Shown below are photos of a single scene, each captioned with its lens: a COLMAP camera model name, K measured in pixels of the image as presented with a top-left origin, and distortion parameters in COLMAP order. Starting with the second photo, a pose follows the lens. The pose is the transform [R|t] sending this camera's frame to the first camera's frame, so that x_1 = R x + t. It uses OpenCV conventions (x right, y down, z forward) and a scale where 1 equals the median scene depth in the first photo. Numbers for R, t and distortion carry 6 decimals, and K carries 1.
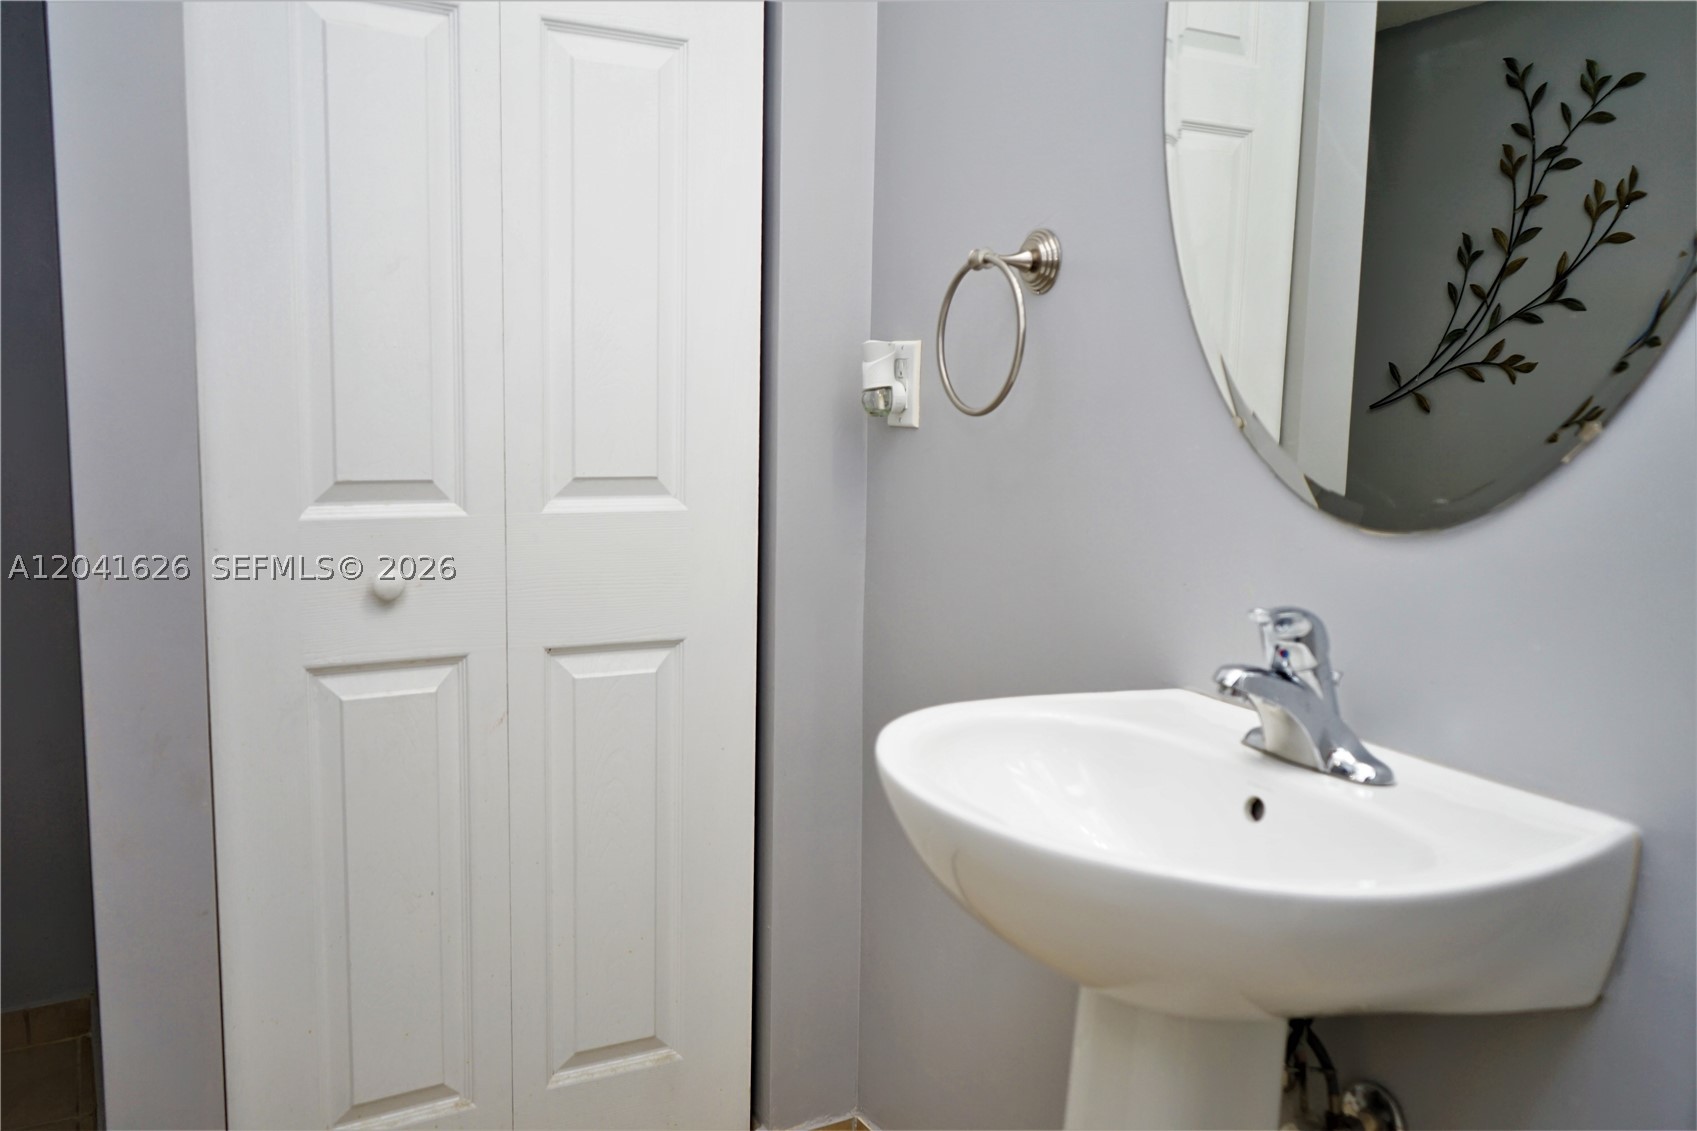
lens RADIAL K [[1342.8, 0, 851.9], [0, 1342.8, 571.6], [0, 0, 1]] dist [-0.027940, 0.034664]
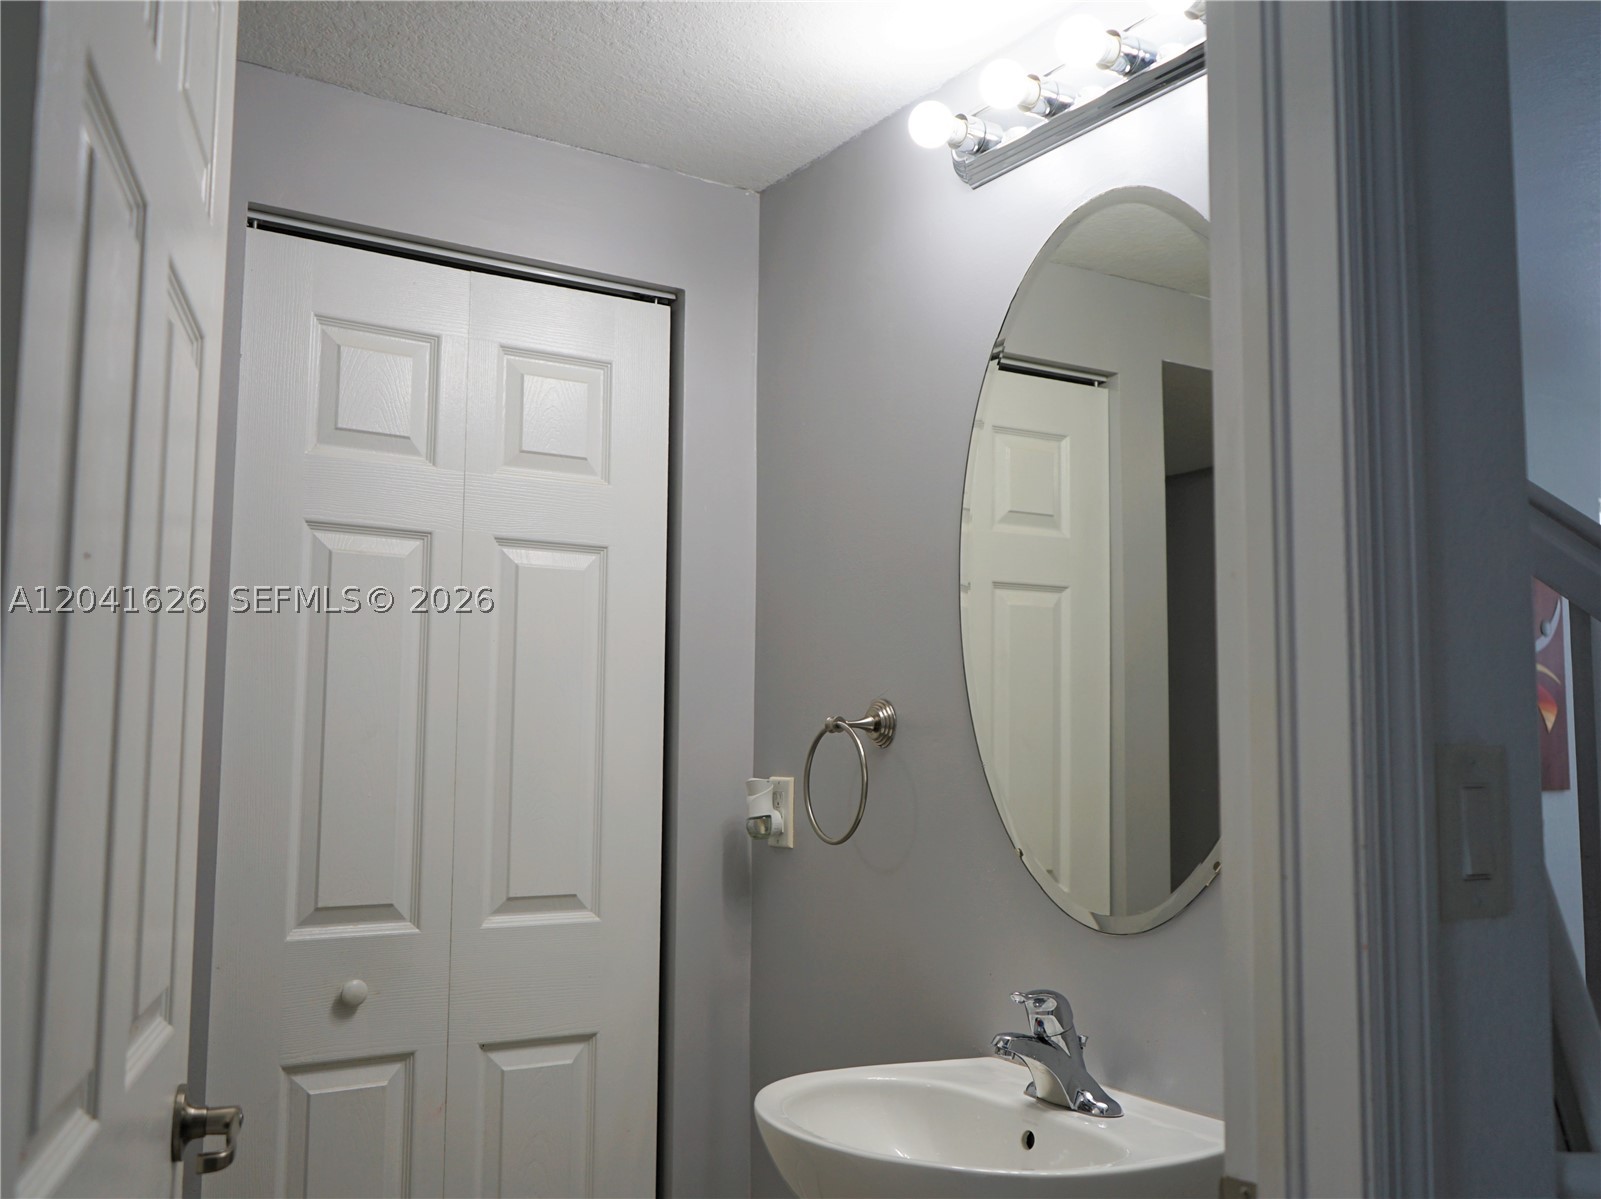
lens RADIAL K [[1522.2, 0, 882.8], [0, 1522.2, 600.5], [0, 0, 1]] dist [-0.001745, -0.000907]
pose [[0.996090, -0.007780, 0.087999, 0.011964], [0.027914, 0.972798, -0.229966, -0.005940], [-0.083816, 0.231523, 0.969212, -0.459461]]
